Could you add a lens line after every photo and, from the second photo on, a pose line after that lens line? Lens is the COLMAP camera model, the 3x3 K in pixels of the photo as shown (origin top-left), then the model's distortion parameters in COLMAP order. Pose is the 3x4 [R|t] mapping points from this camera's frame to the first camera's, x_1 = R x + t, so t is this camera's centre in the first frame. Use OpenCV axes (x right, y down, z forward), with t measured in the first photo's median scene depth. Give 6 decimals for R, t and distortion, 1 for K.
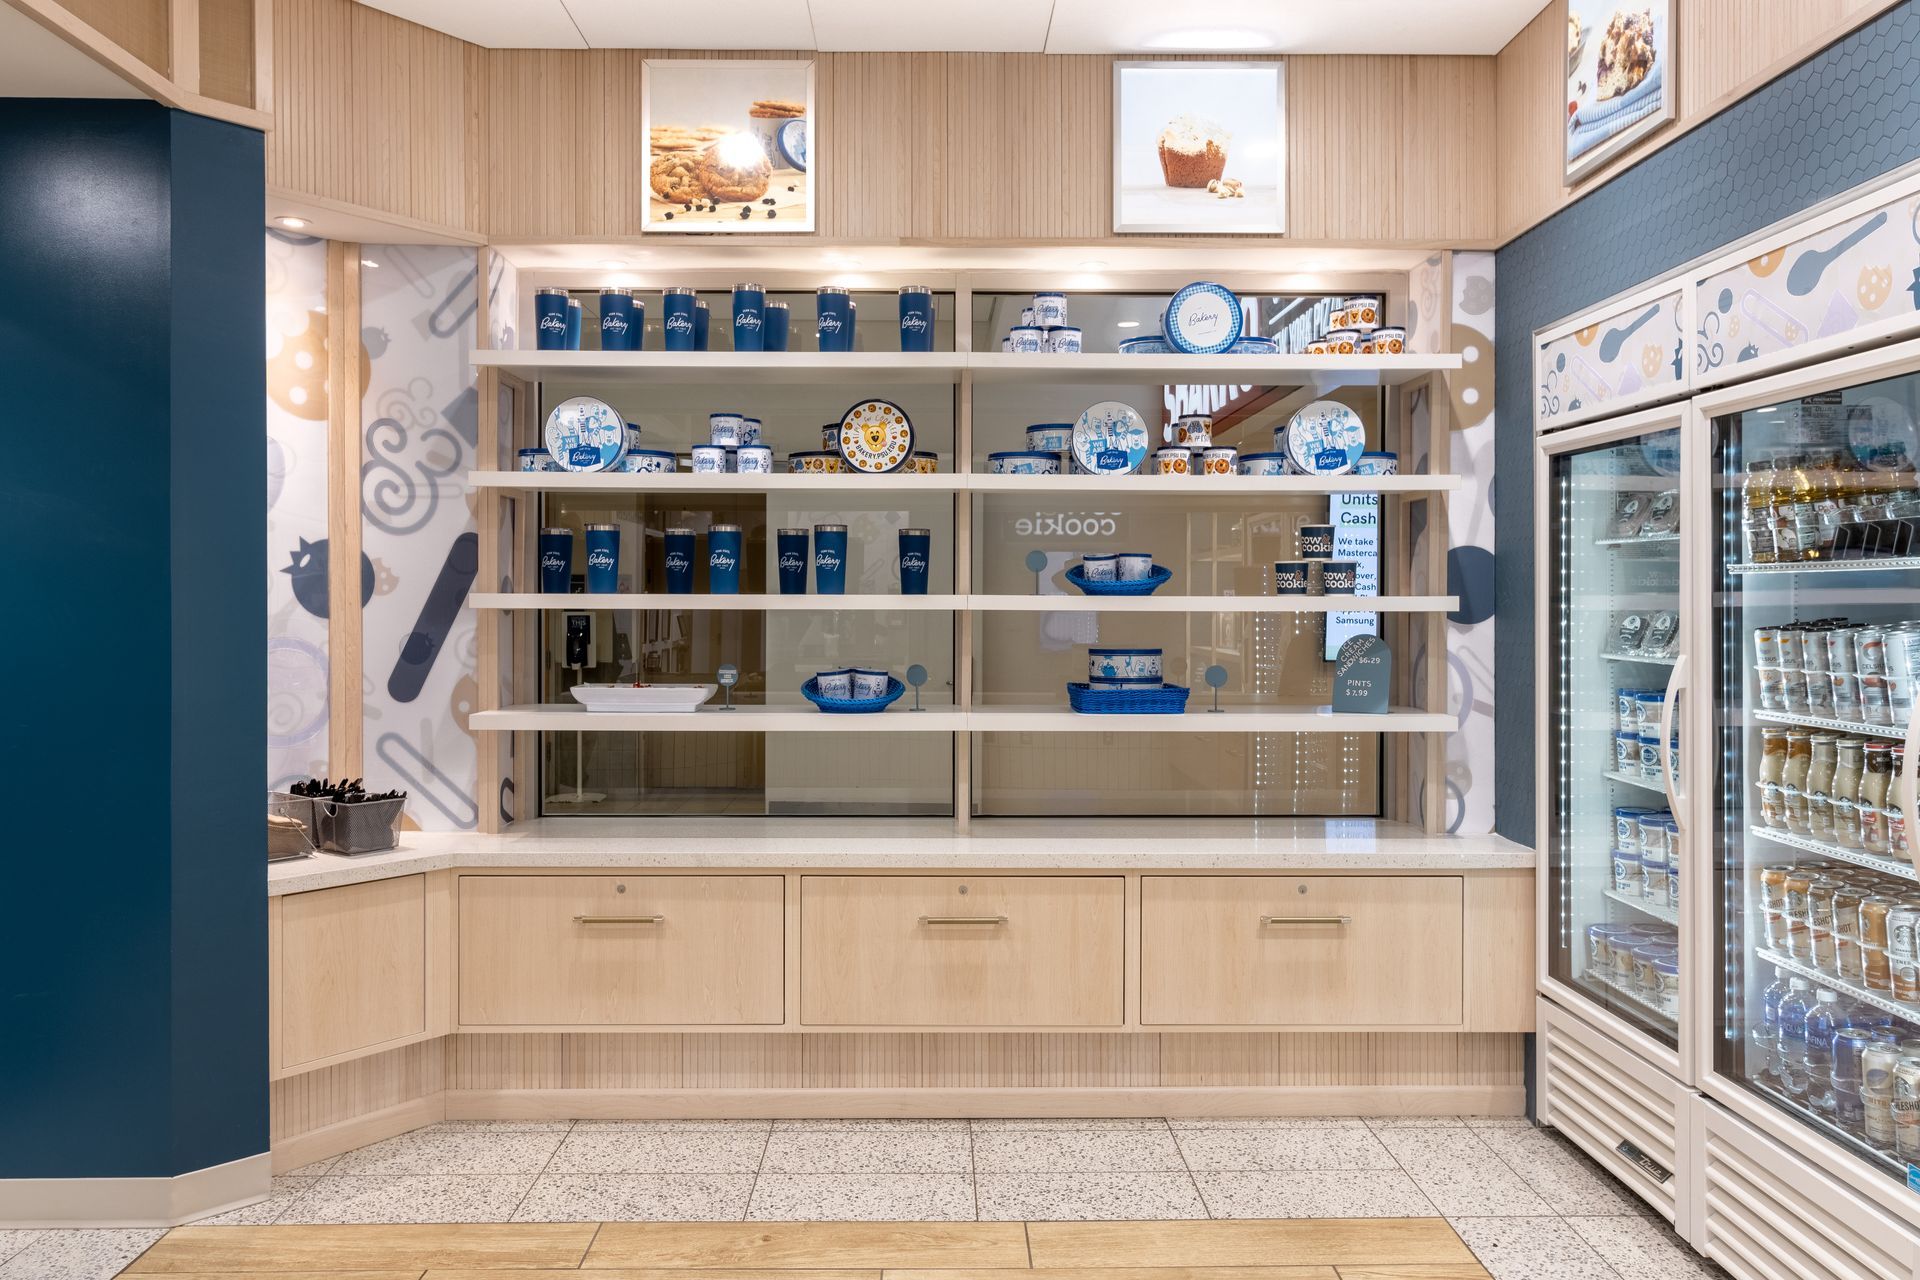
lens RADIAL K [[1468.1, 0, 1020.7], [0, 1468.1, 613.2], [0, 0, 1]] dist [0.000671, 0.003682]
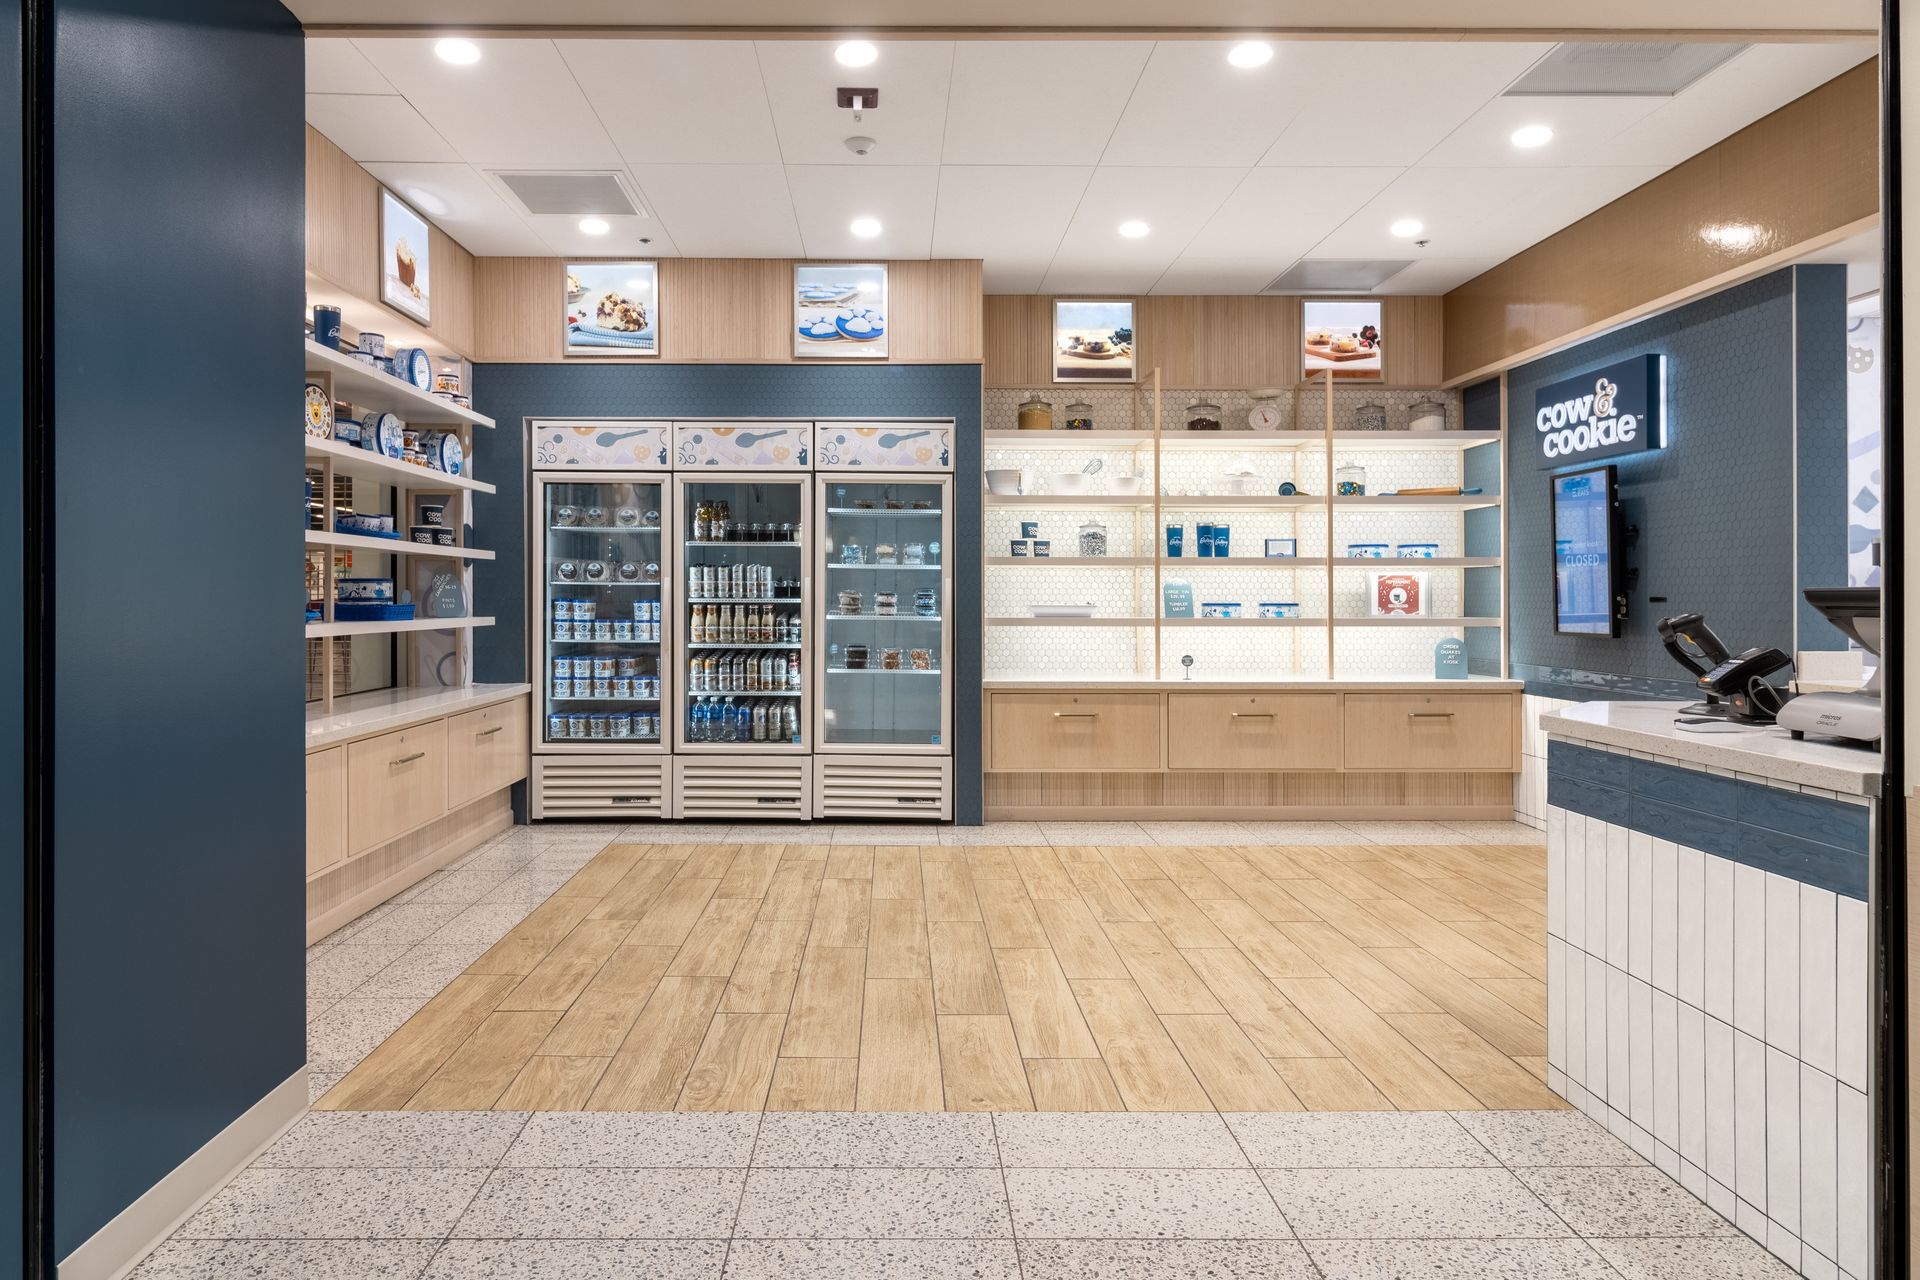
lens RADIAL K [[1195.3, 0, 999.0], [0, 1195.3, 591.9], [0, 0, 1]] dist [0.039142, 0.000563]
pose [[-0.092147, 0.004319, 0.995736, -1.249951], [0.013022, 0.999910, -0.003132, 0.051819], [-0.995660, 0.012678, -0.092195, 0.501636]]
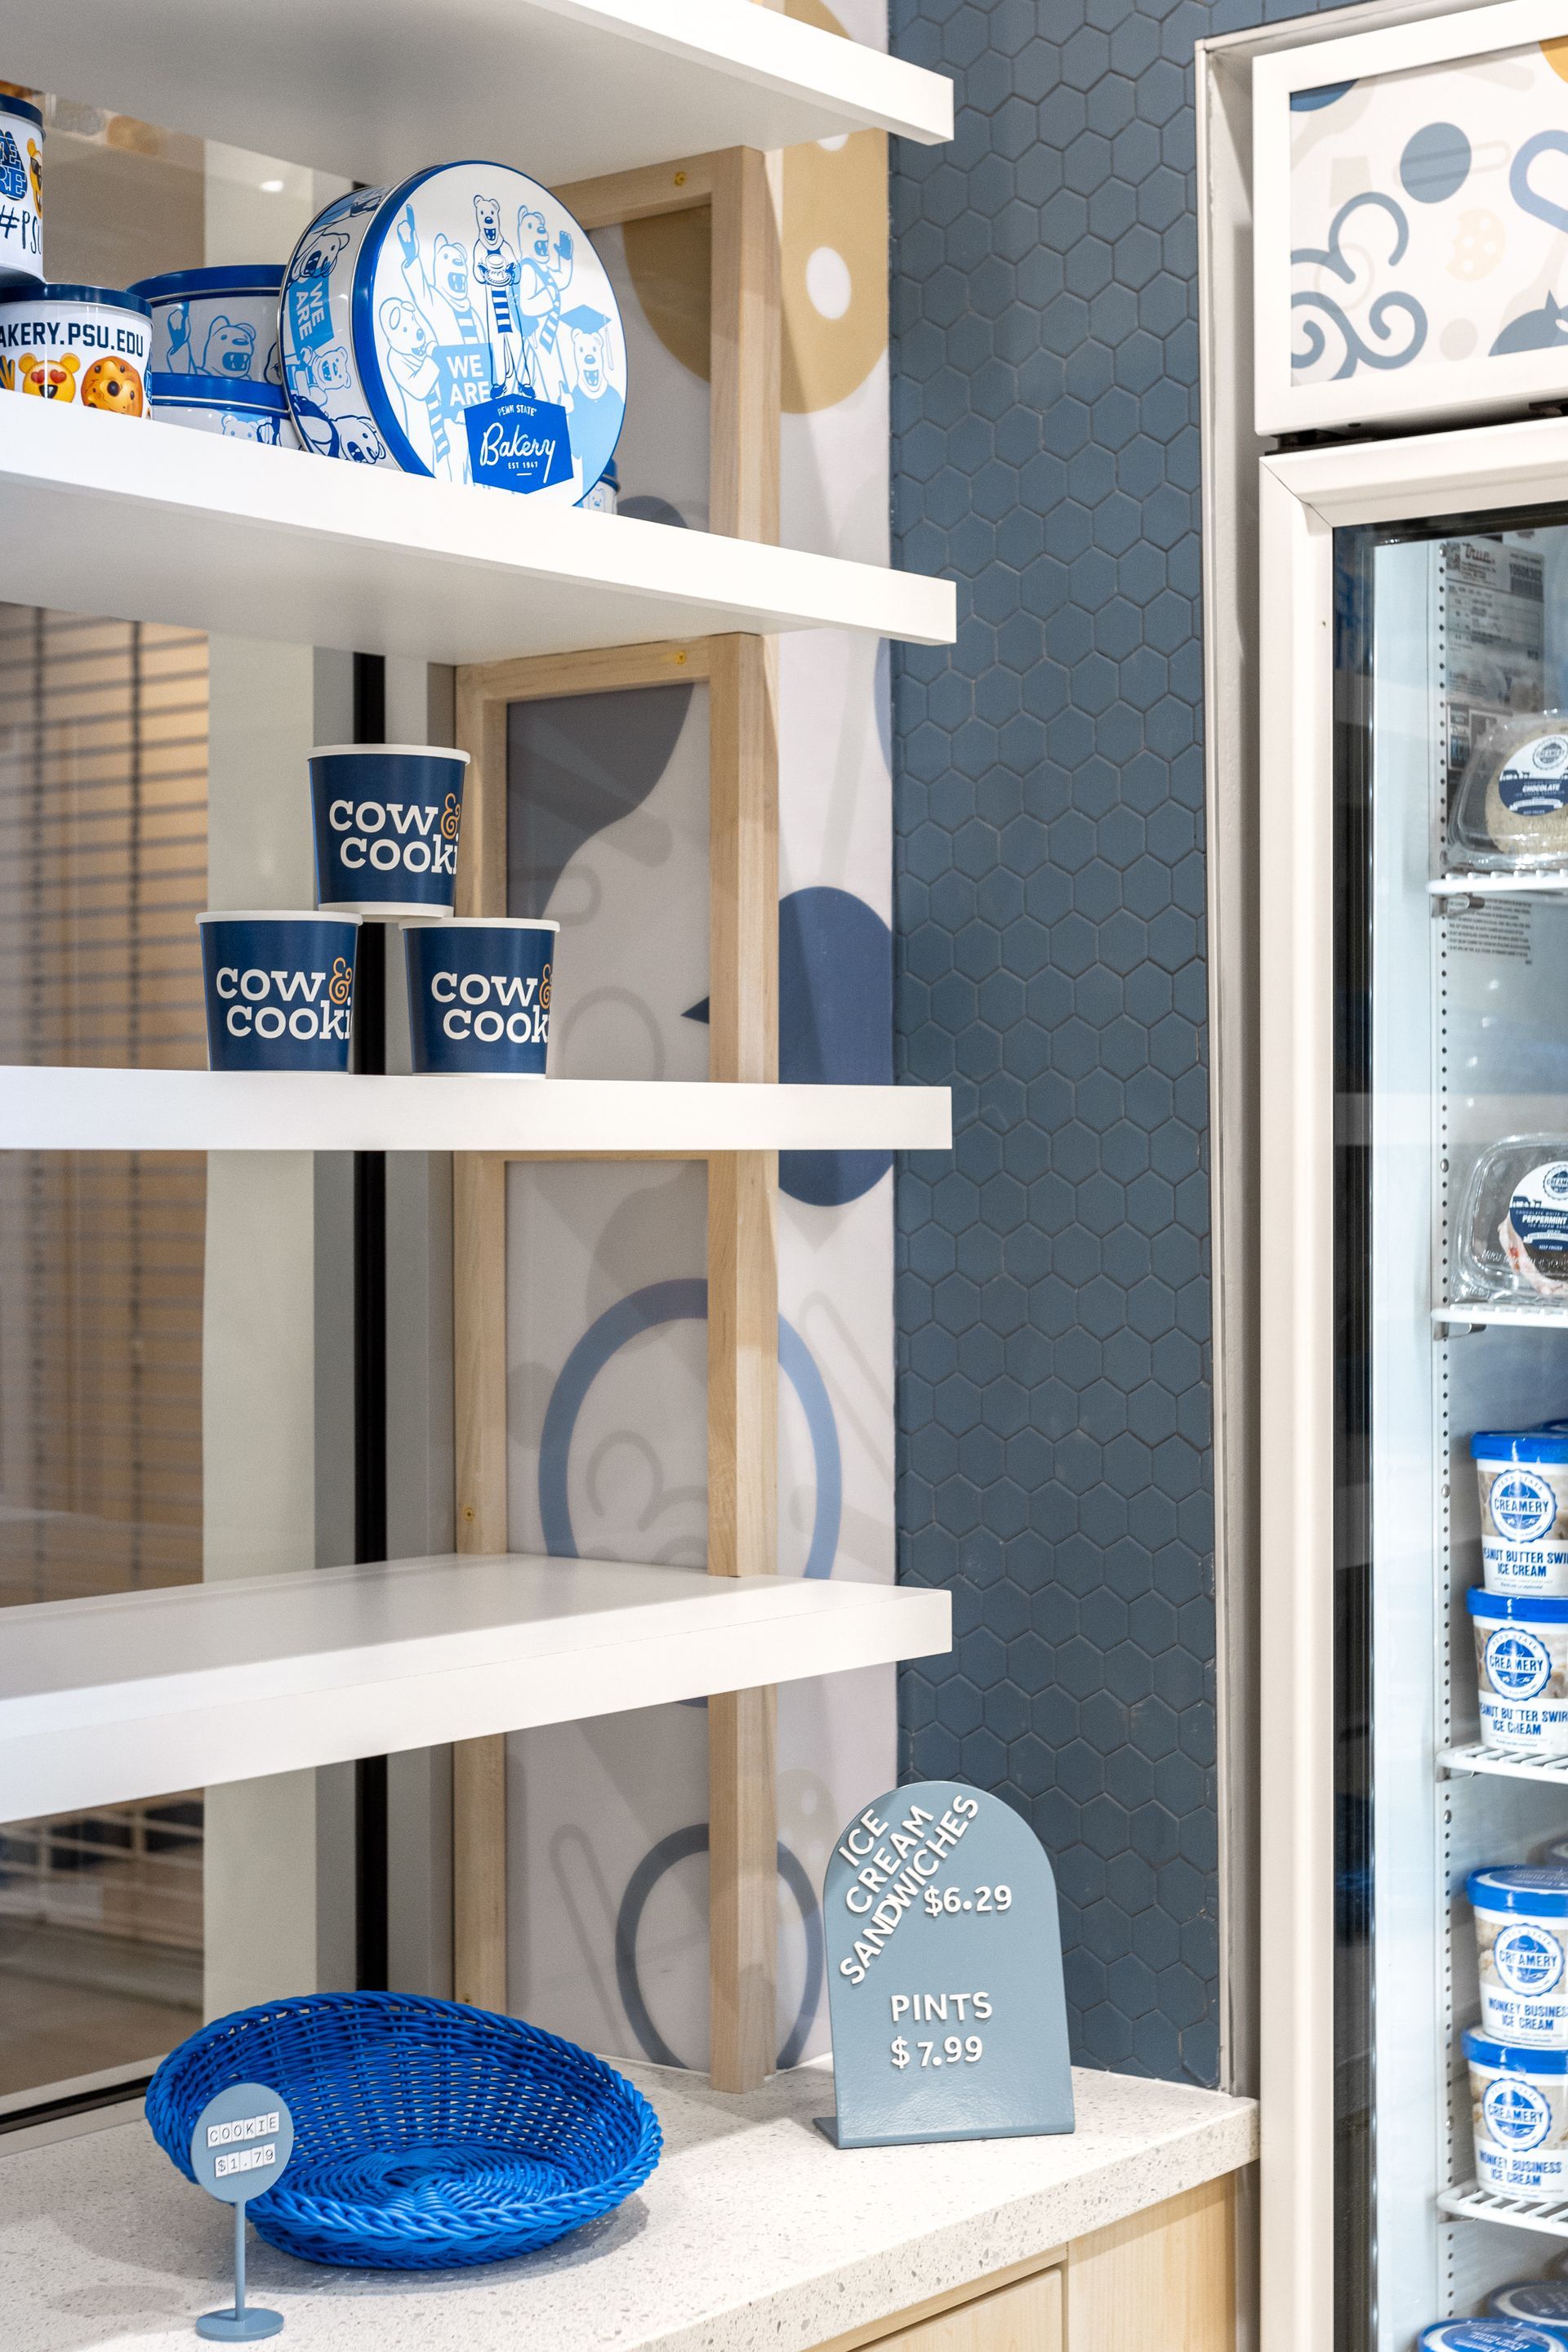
lens RADIAL K [[3789.8, 0, 784.0], [0, 3789.8, 1176.0], [0, 0, 1]] dist [0.001971, 0.039491]
pose [[0.609558, -0.003523, 0.792734, -0.206243], [0.012271, 0.999912, -0.004992, 0.005733], [-0.792646, 0.012770, 0.609548, 0.634637]]
